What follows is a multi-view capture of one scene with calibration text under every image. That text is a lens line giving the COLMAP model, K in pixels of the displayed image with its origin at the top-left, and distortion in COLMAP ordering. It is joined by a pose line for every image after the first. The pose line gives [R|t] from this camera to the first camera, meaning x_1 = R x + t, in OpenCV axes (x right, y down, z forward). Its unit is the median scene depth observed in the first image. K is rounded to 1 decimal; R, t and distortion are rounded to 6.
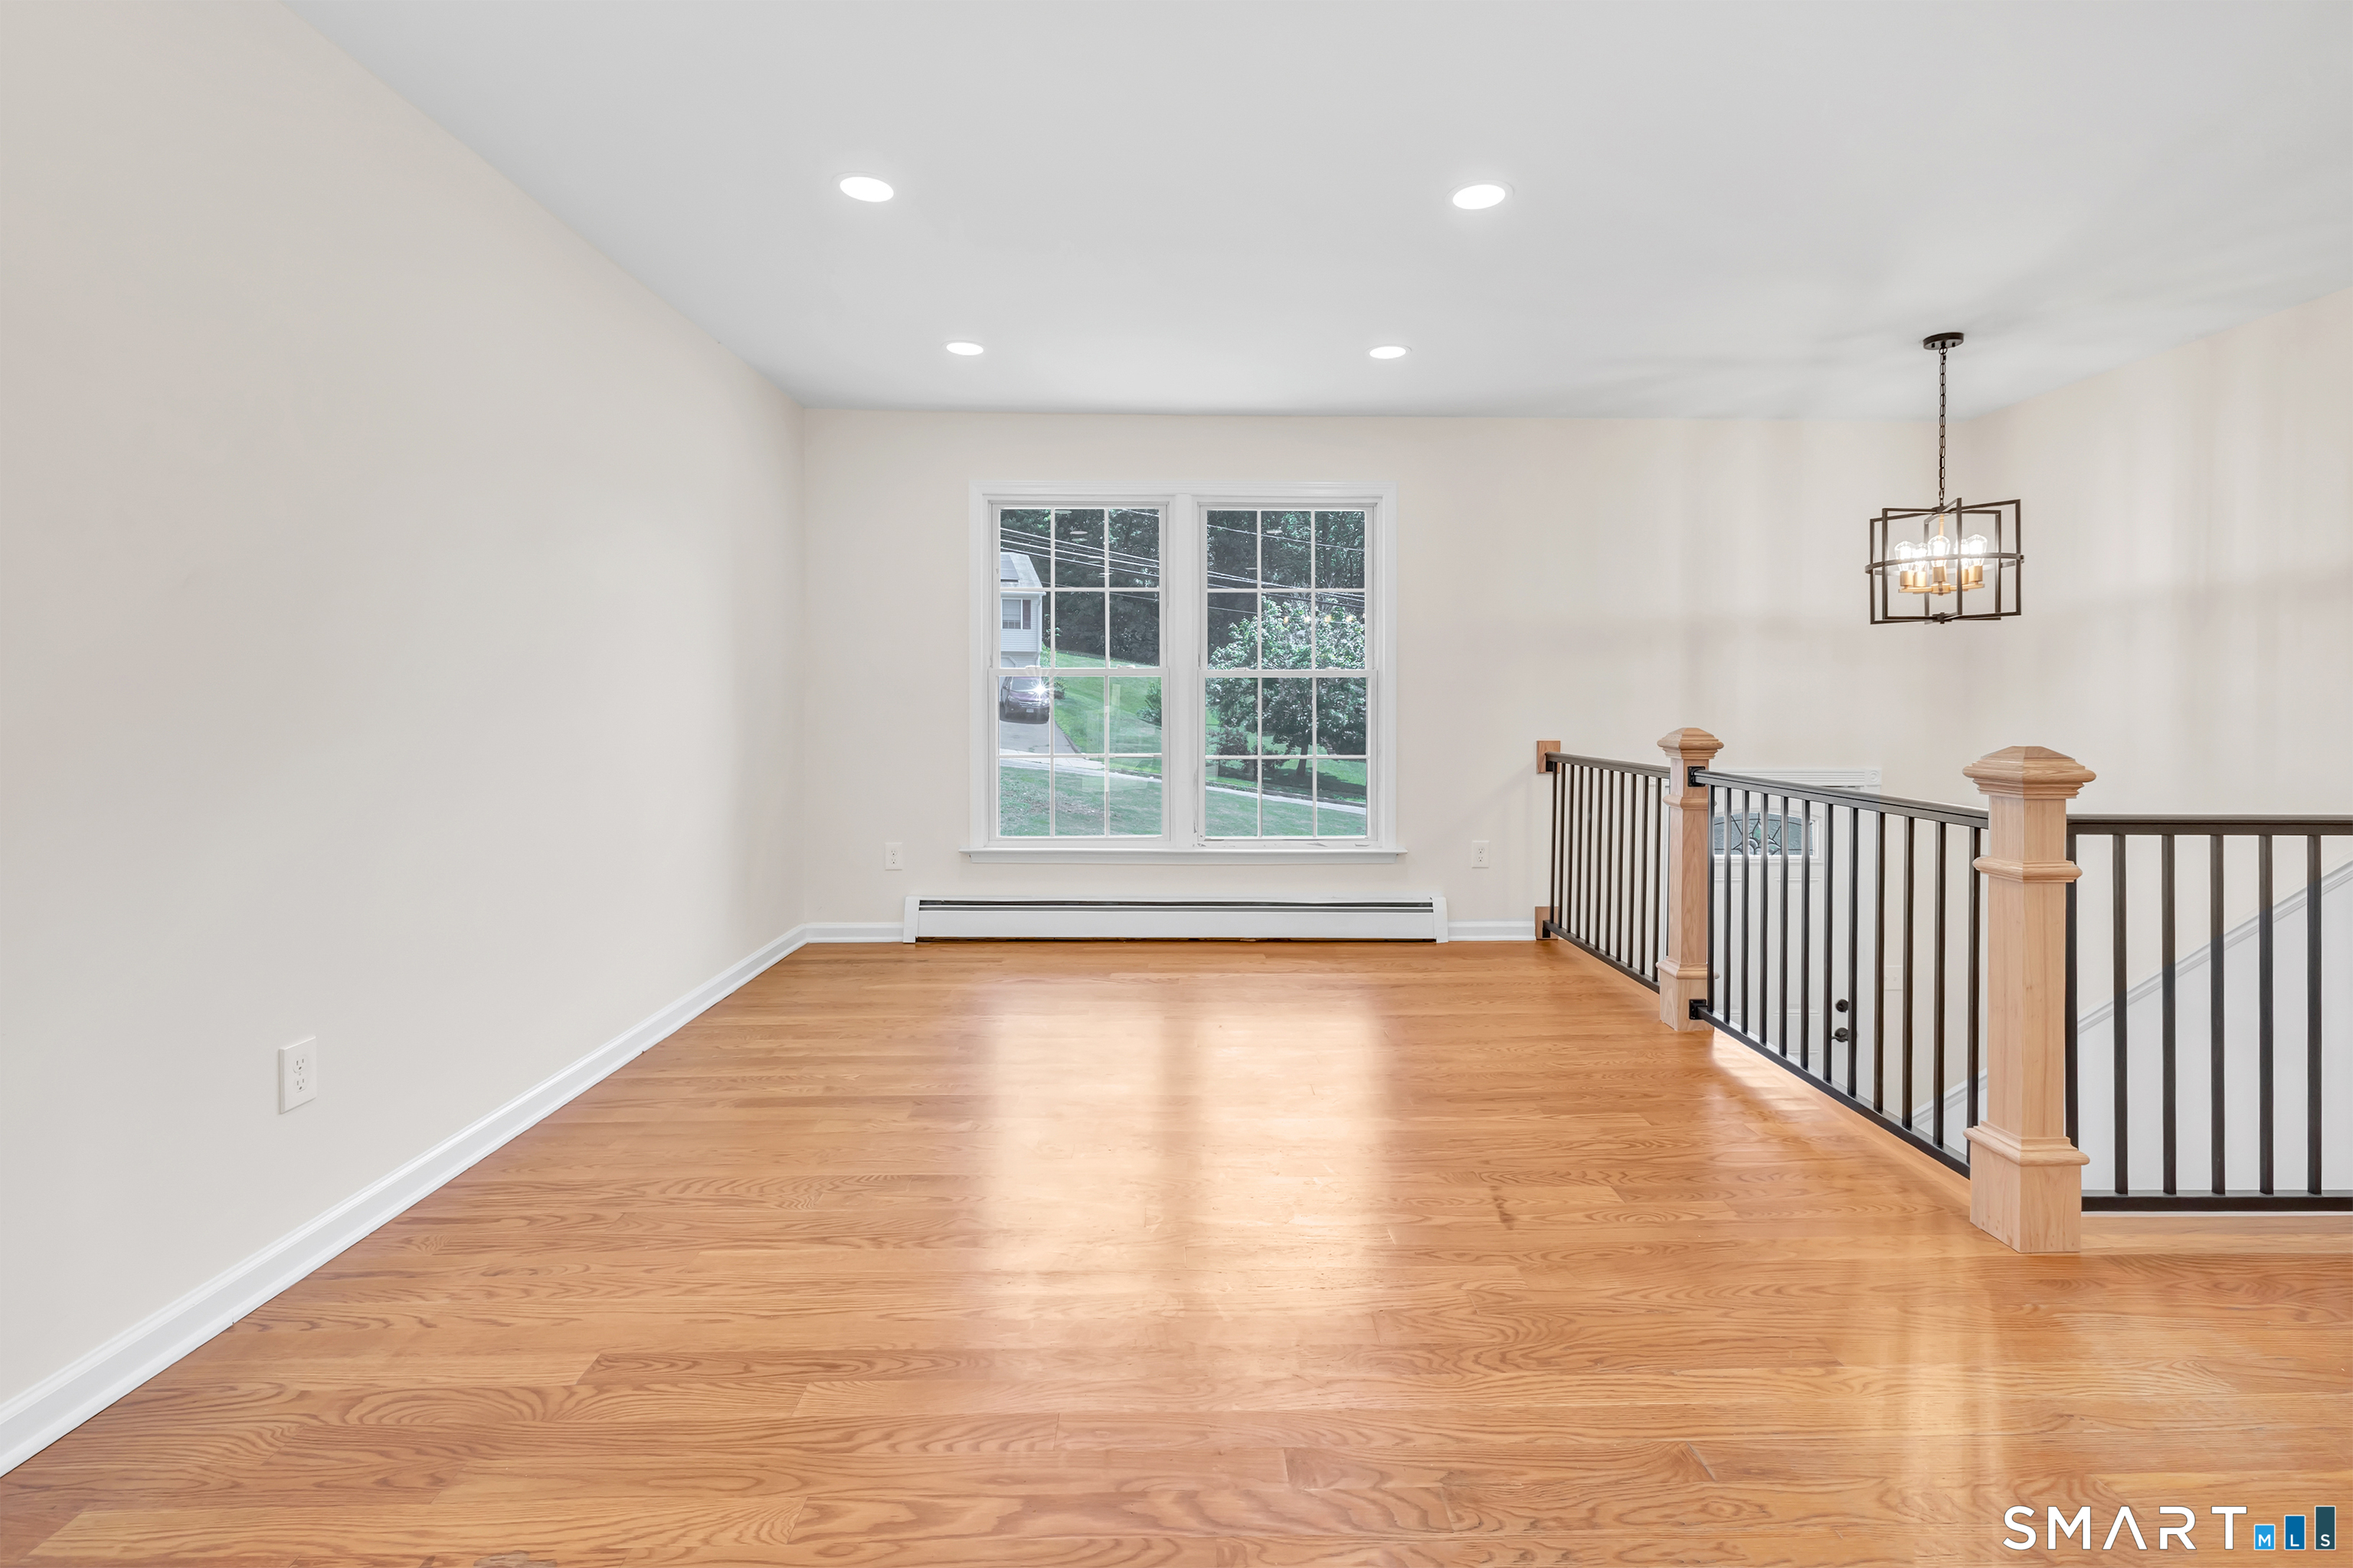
lens RADIAL K [[1082.7, 0, 1219.4], [0, 1082.7, 710.5], [0, 0, 1]] dist [0.000472, 0.000110]
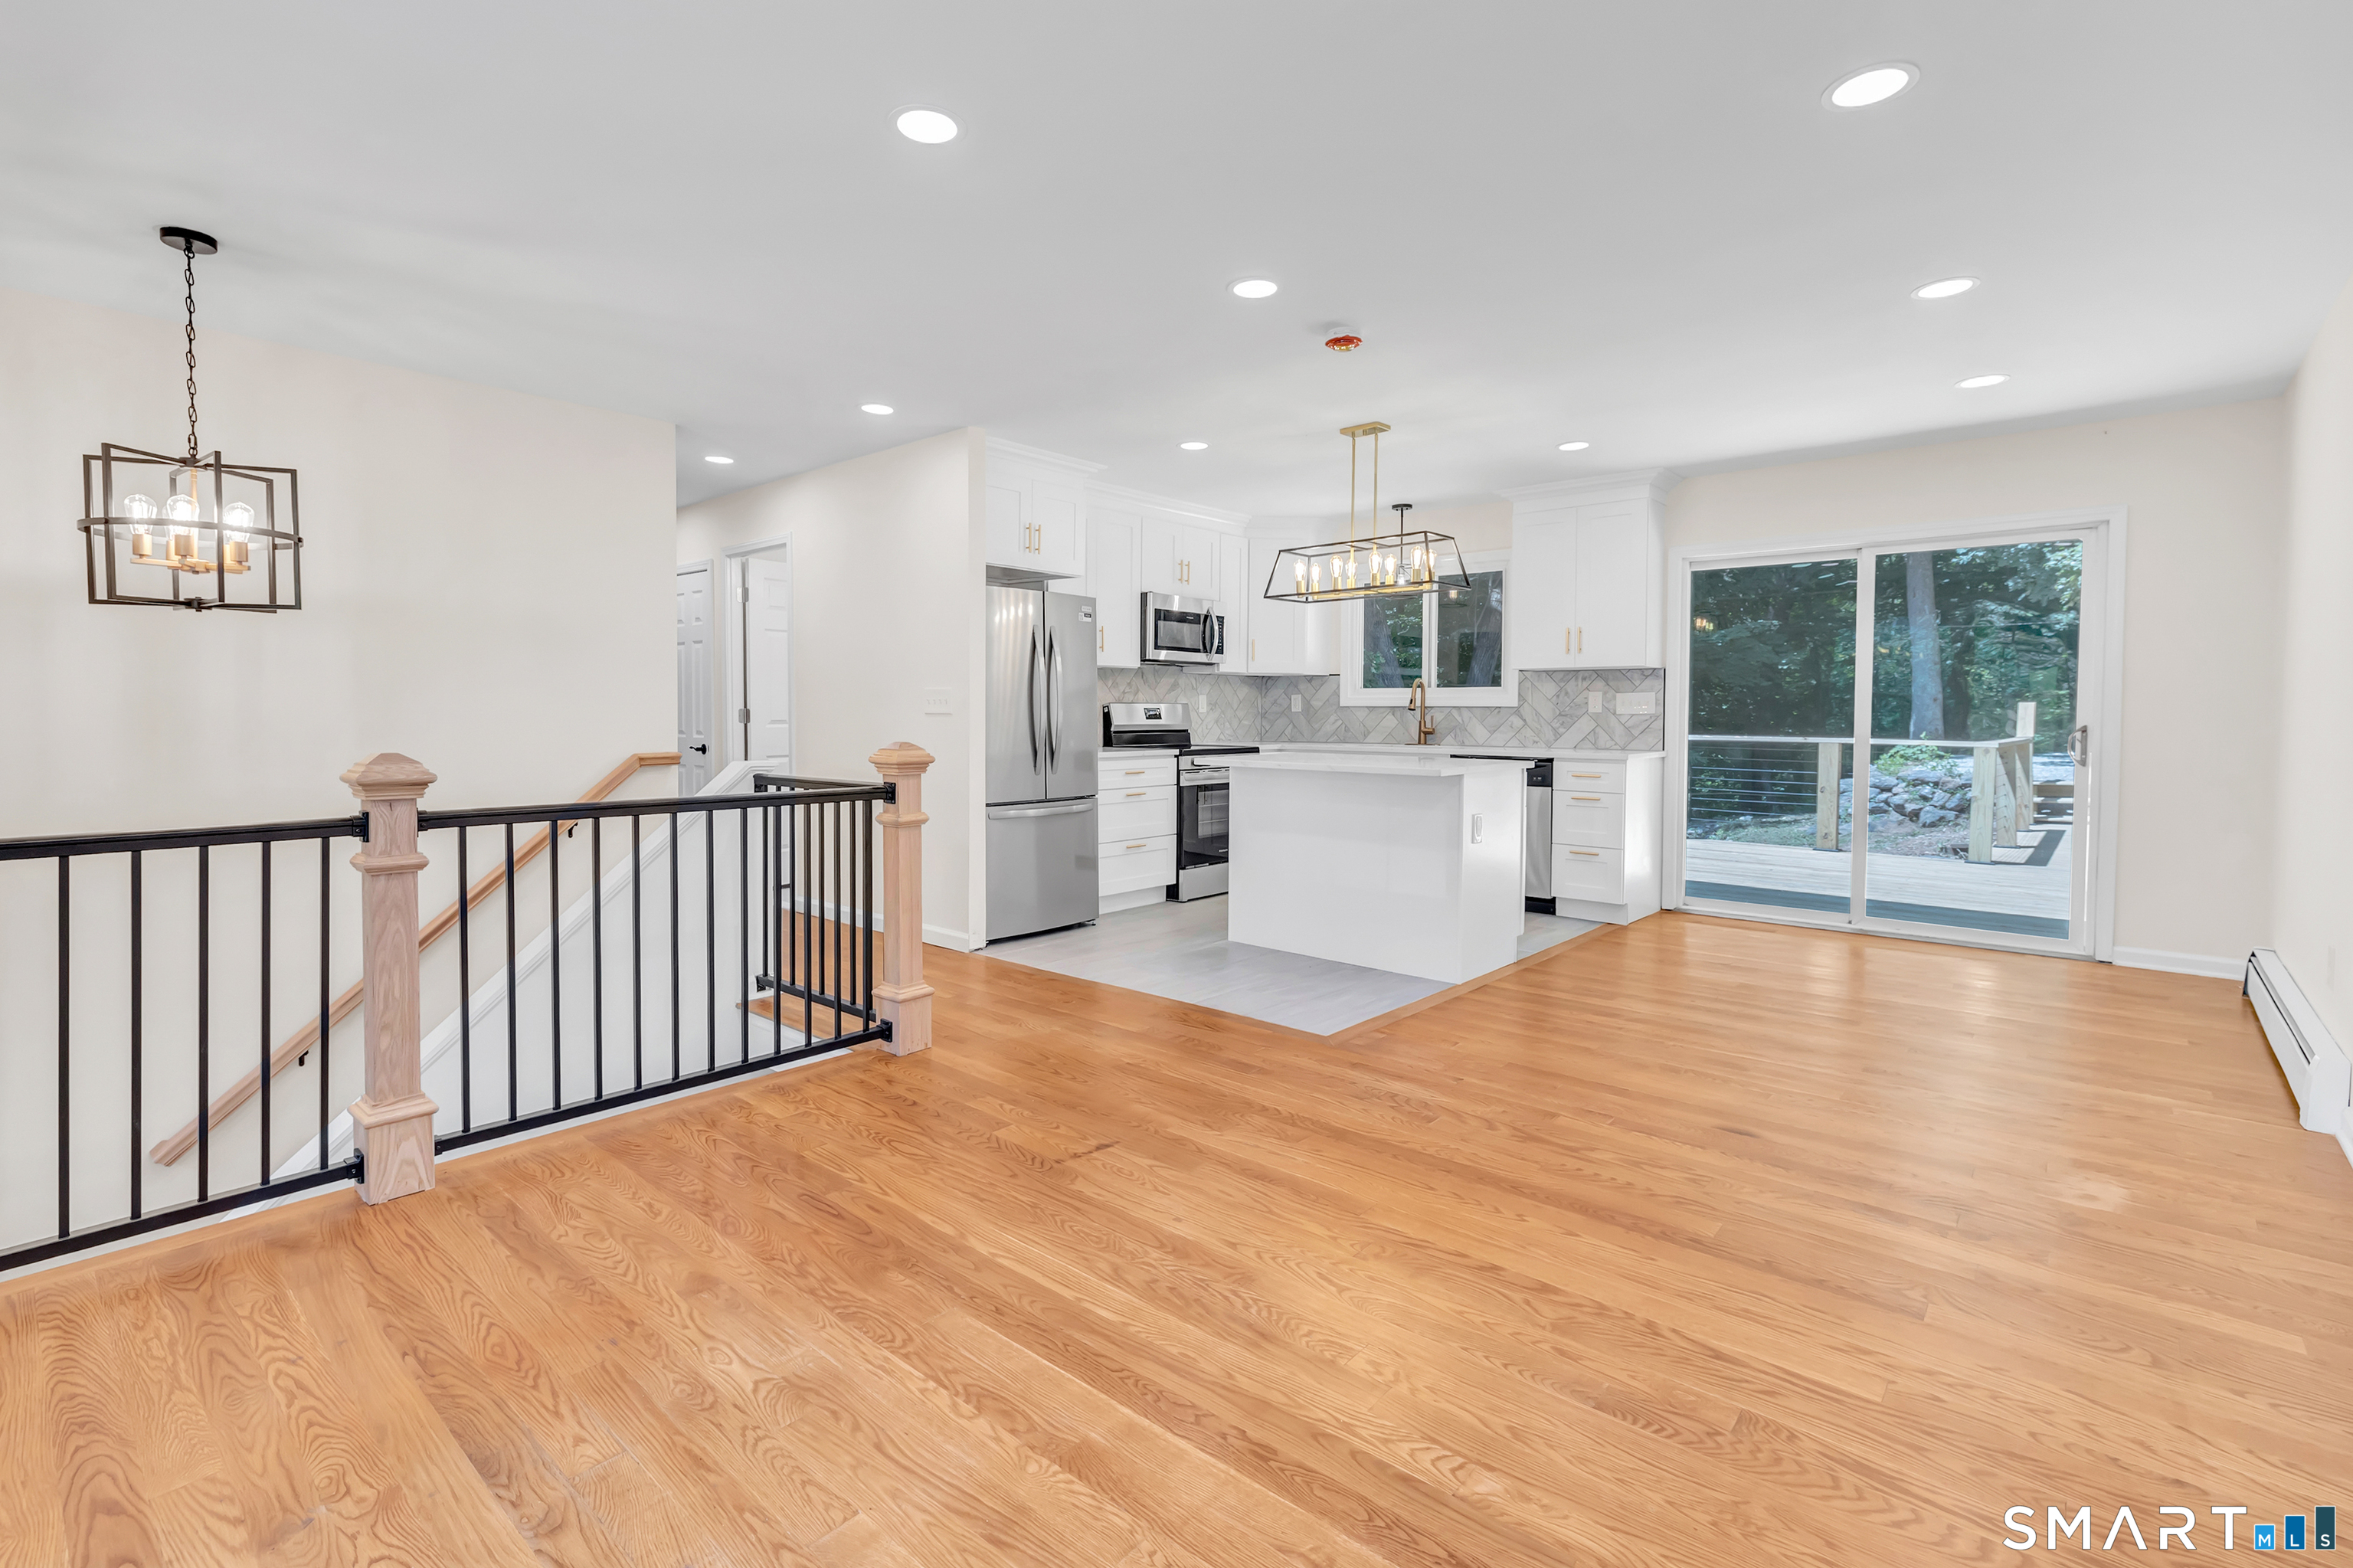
lens RADIAL K [[1084.7, 0, 1143.7], [0, 1084.7, 750.5], [0, 0, 1]] dist [0.001187, 0.000016]
pose [[-0.717671, -0.028664, 0.695792, -0.358298], [0.002718, 0.999030, 0.043959, -0.014015], [-0.696377, 0.033440, -0.716897, 1.101014]]
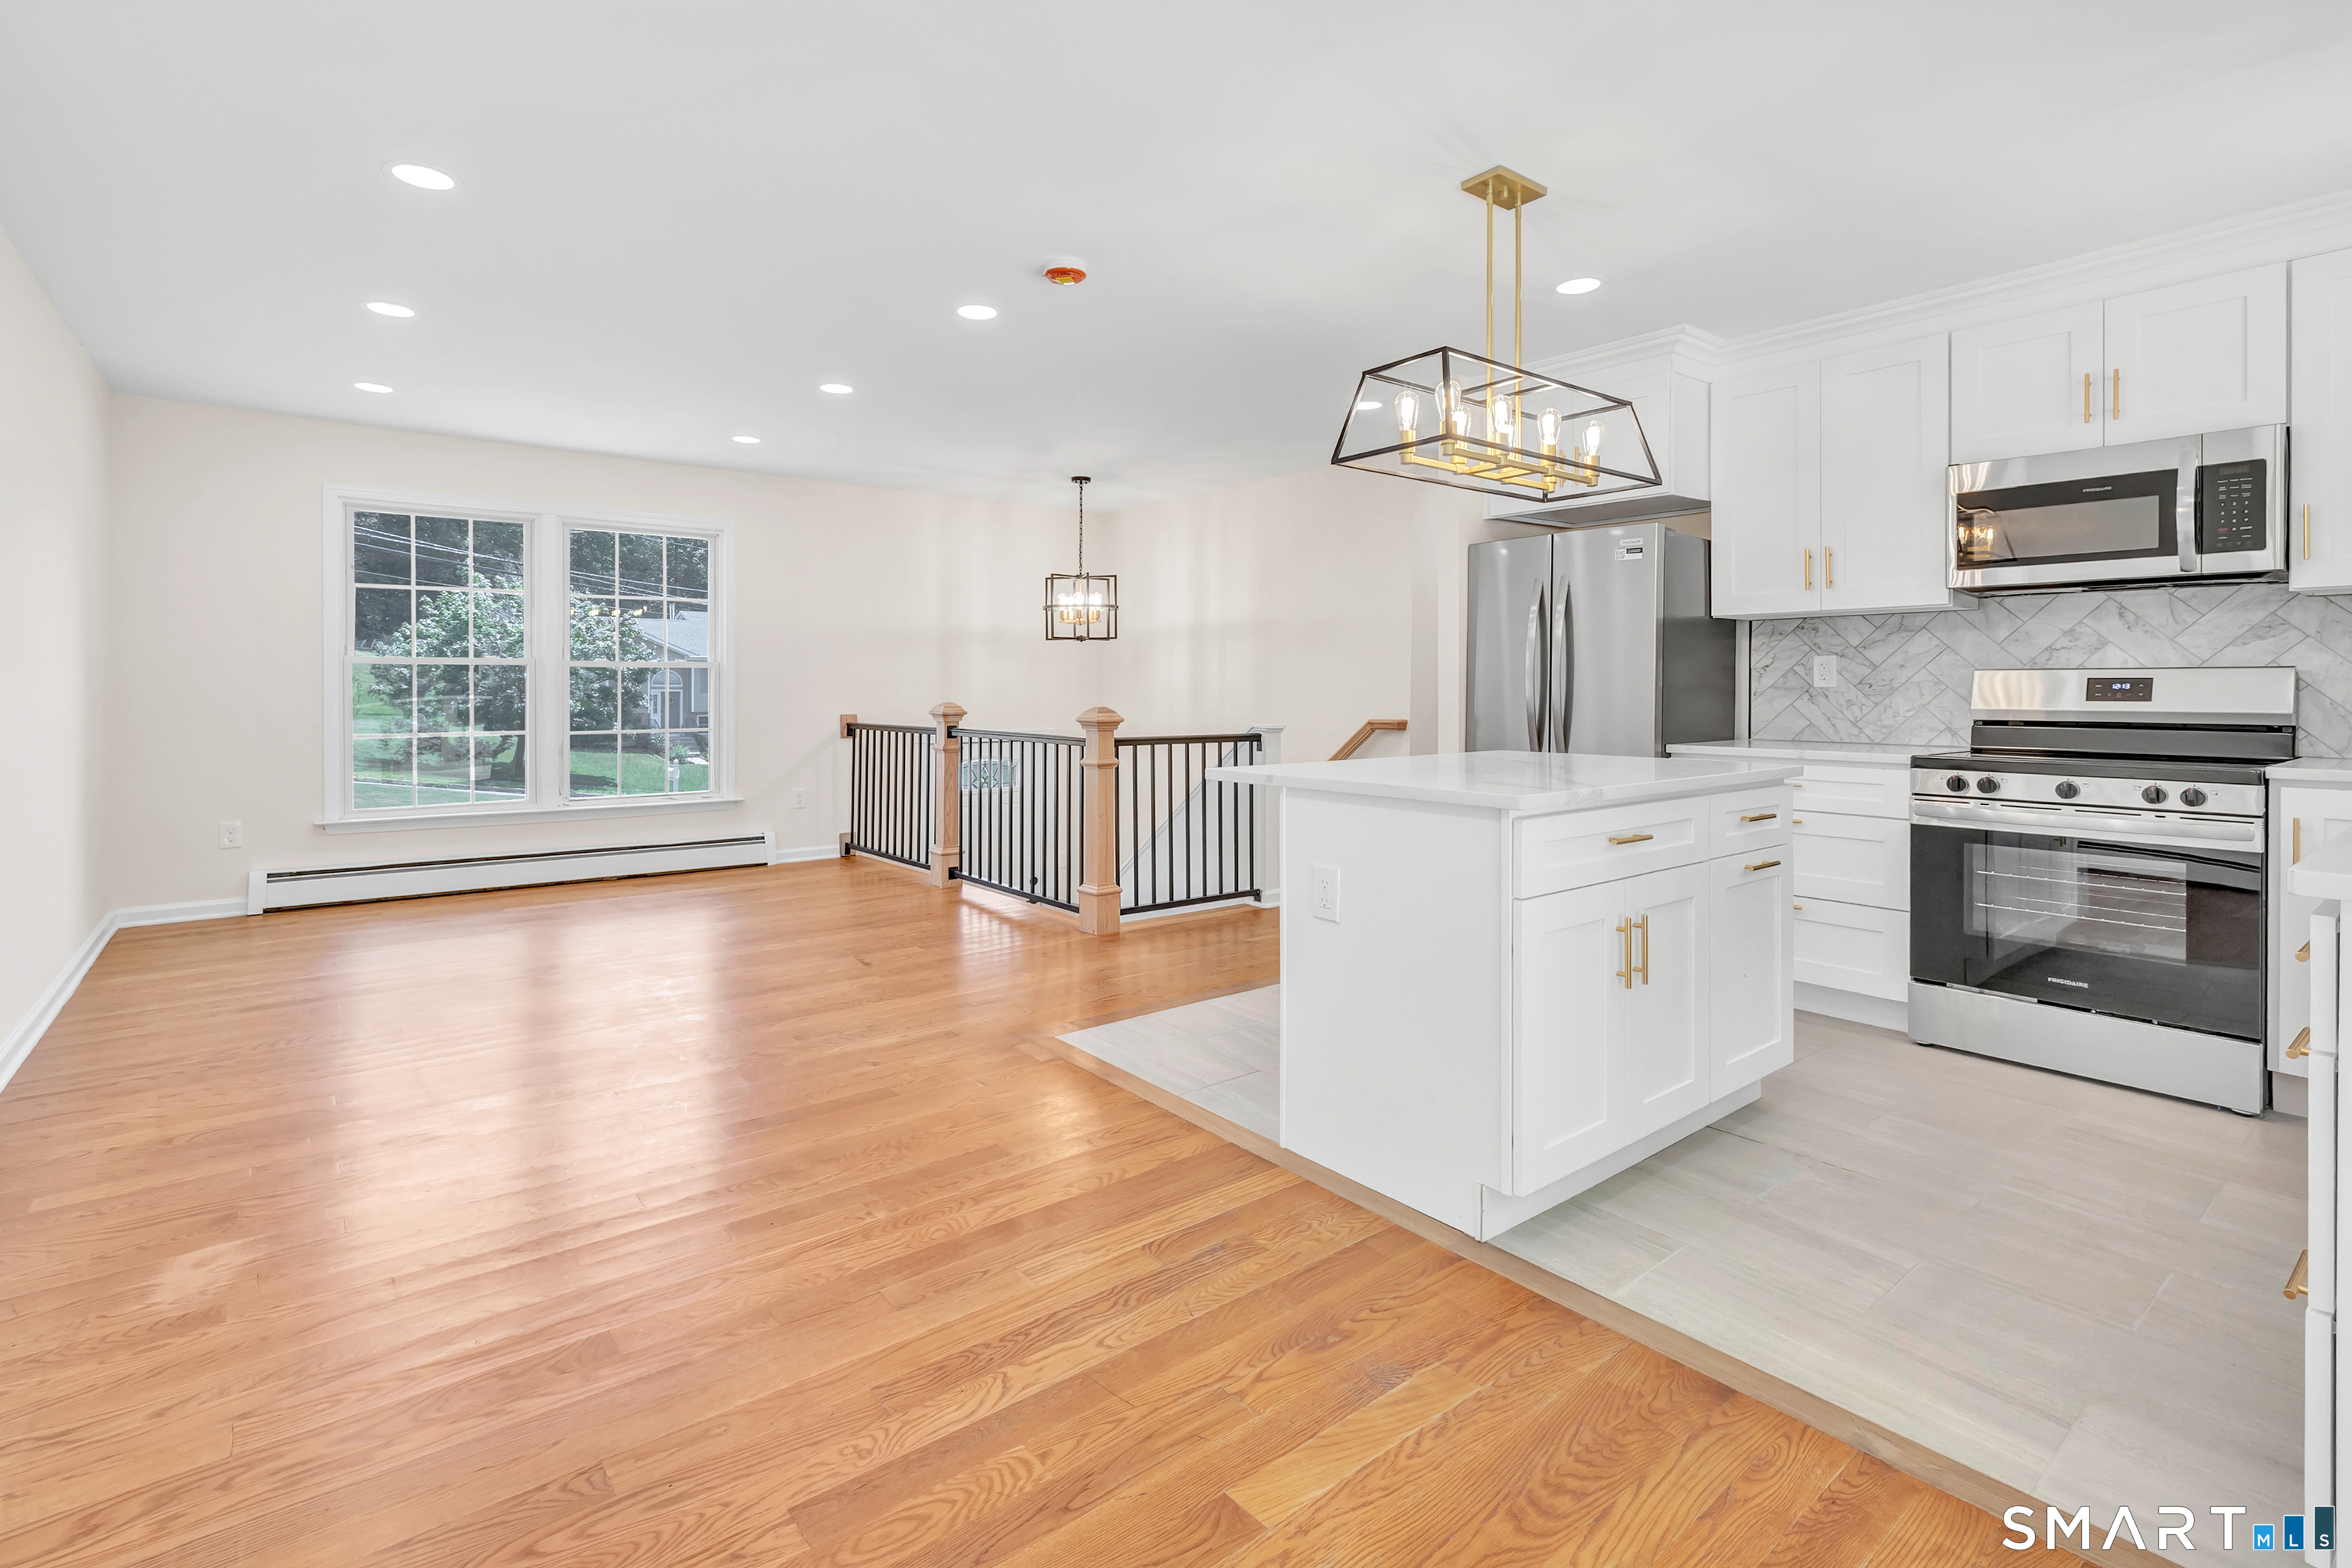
lens RADIAL K [[1079.0, 0, 1185.4], [0, 1079.0, 689.0], [0, 0, 1]] dist [0.000690, -0.000205]
pose [[0.795261, -0.000761, 0.606267, -0.254978], [0.004696, 0.999977, -0.004906, 0.005309], [-0.606249, 0.006749, 0.795246, -0.487780]]
